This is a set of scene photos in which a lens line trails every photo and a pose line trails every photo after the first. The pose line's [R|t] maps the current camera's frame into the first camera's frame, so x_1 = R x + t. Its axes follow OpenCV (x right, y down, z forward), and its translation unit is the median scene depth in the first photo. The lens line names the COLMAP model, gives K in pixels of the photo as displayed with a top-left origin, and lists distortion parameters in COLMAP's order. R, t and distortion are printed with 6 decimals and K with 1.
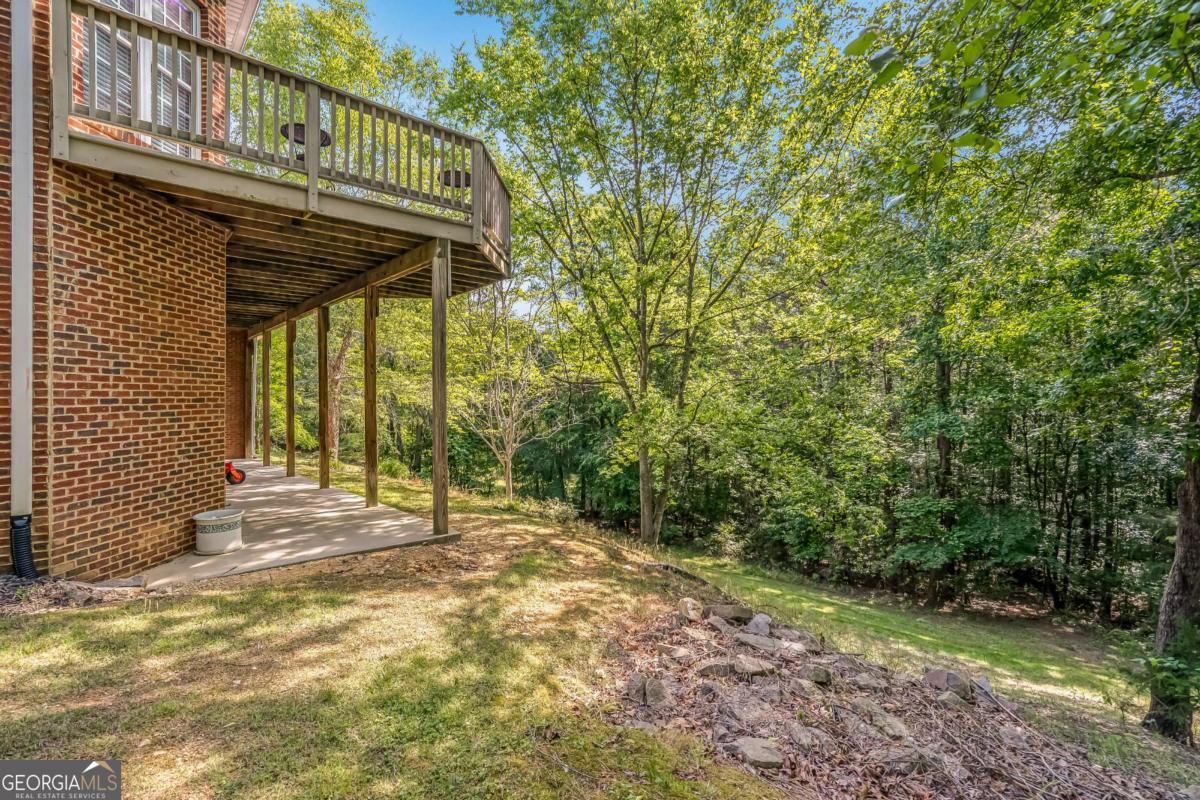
lens RADIAL K [[551.6, 0, 601.6], [0, 551.6, 401.4], [0, 0, 1]] dist [0.001068, 0.001091]
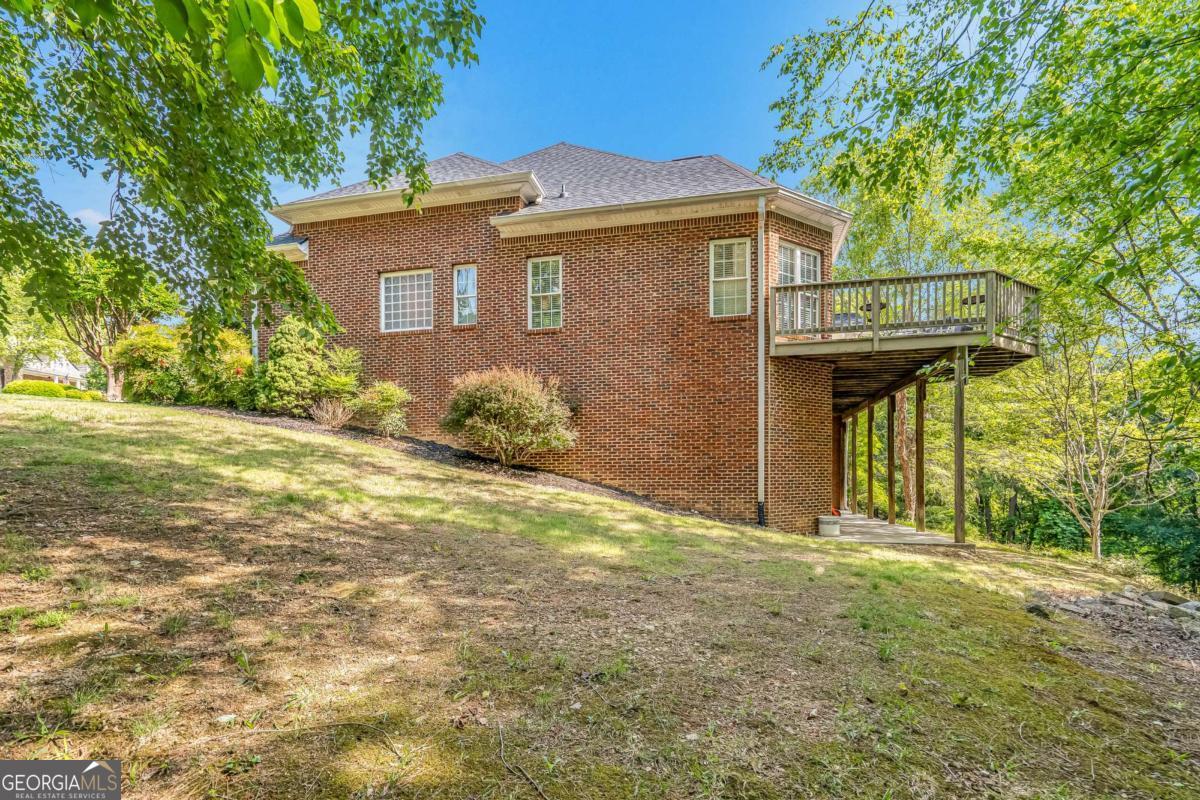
lens RADIAL K [[551.6, 0, 612.0], [0, 551.6, 475.3], [0, 0, 1]] dist [0.001068, 0.001091]
pose [[0.571219, -0.003061, -0.820792, 0.347383], [0.001086, 0.999995, -0.002973, 0.051946], [0.820797, 0.000807, 0.571219, -0.554600]]
